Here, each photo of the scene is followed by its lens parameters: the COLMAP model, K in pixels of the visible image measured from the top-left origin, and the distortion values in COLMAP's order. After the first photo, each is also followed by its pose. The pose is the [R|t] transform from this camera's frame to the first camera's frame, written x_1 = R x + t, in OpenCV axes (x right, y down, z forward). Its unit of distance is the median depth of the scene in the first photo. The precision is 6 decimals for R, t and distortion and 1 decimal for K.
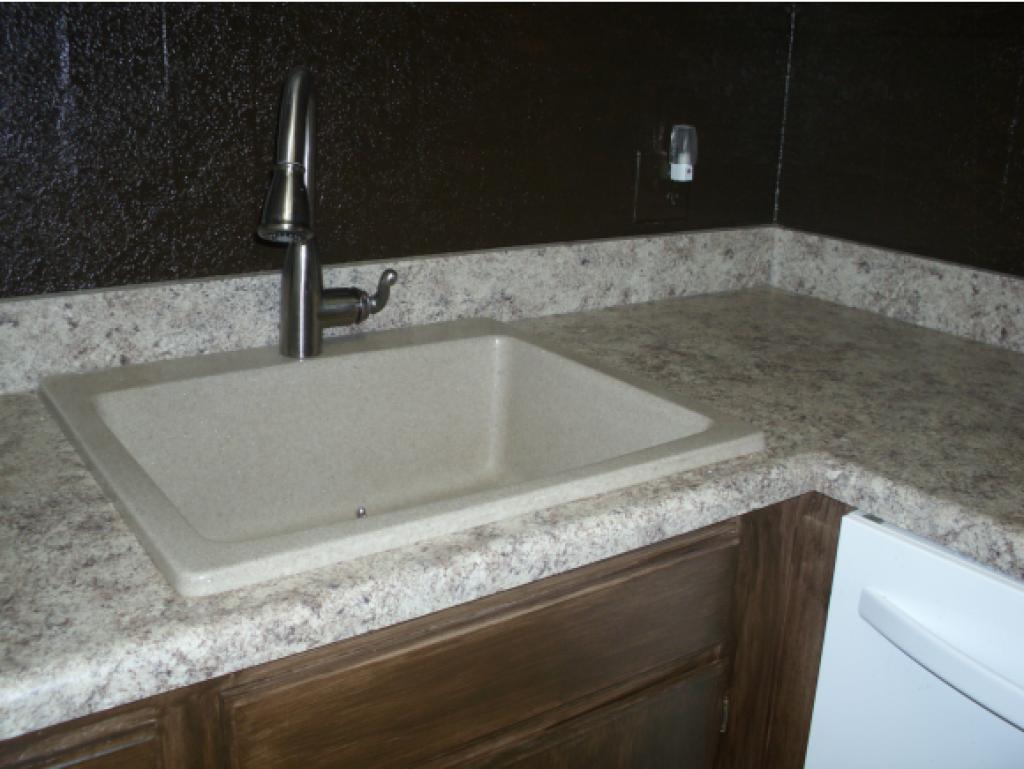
lens RADIAL K [[1056.6, 0, 512.2], [0, 1056.6, 369.4], [0, 0, 1]] dist [-0.208930, 0.200763]
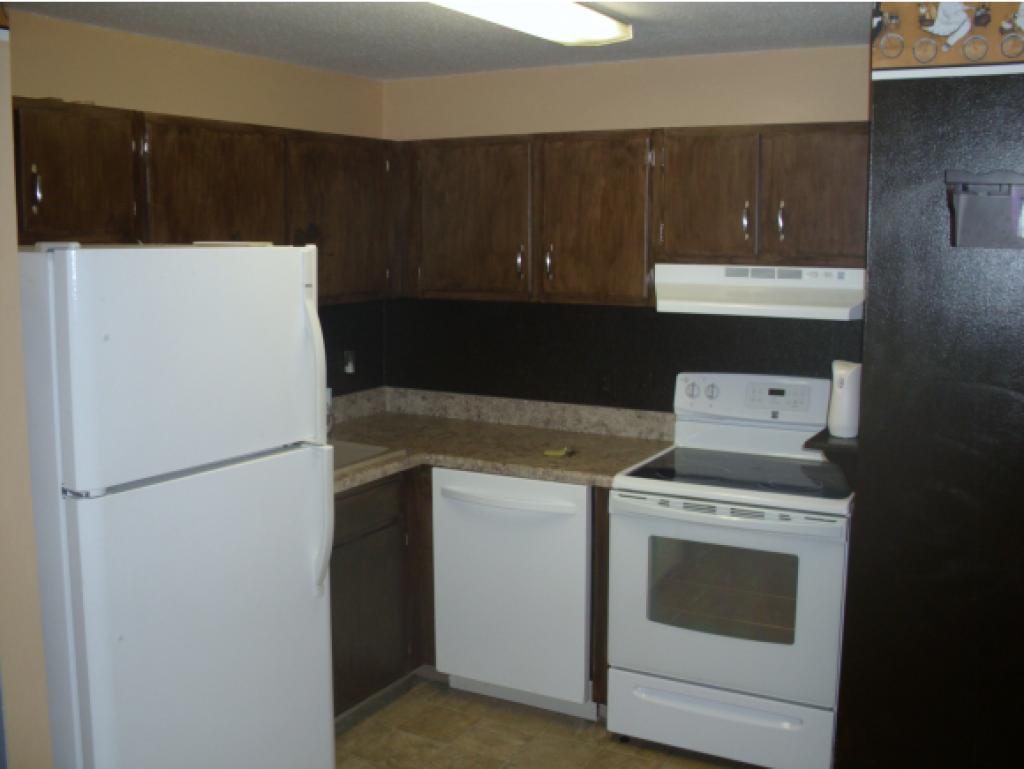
lens RADIAL K [[1056.6, 0, 512.2], [0, 1056.6, 369.4], [0, 0, 1]] dist [-0.208930, 0.200763]
pose [[0.903960, -0.087947, 0.418476, -0.579375], [0.150014, 0.981648, -0.117745, 0.179223], [-0.400440, 0.169214, 0.900563, -1.531187]]
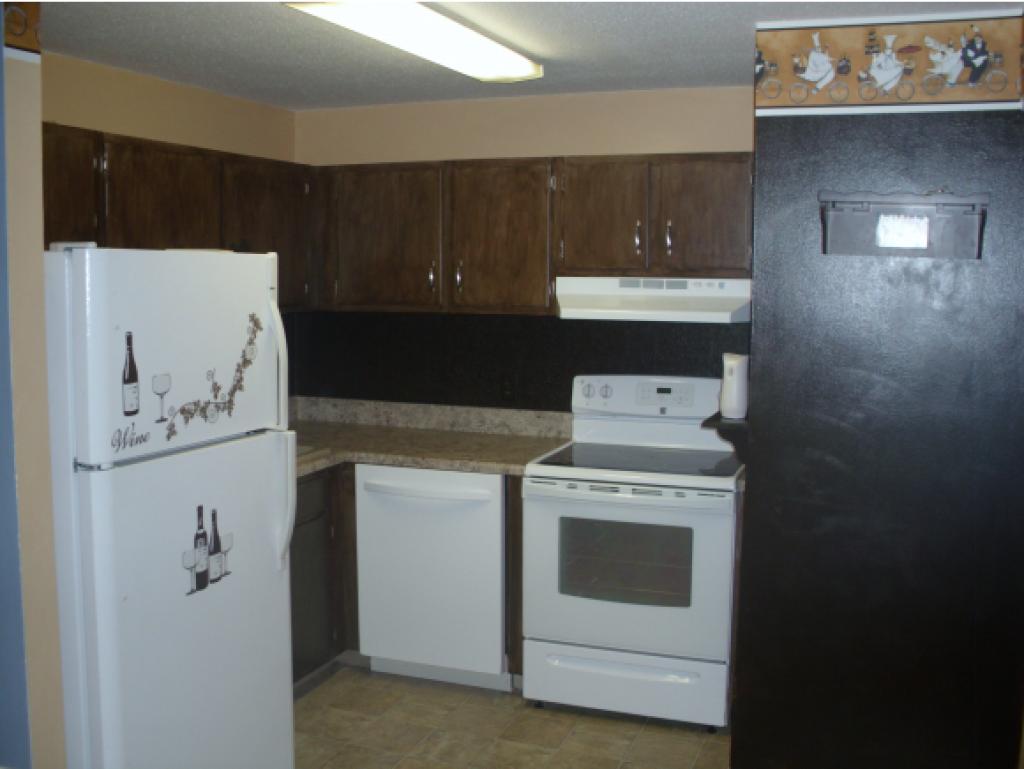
lens RADIAL K [[1056.6, 0, 512.2], [0, 1056.6, 369.4], [0, 0, 1]] dist [-0.208930, 0.200763]
pose [[0.832424, -0.082385, 0.547981, -0.832815], [0.179073, 0.975822, -0.125318, 0.252761], [-0.524408, 0.202446, 0.827050, -1.658871]]
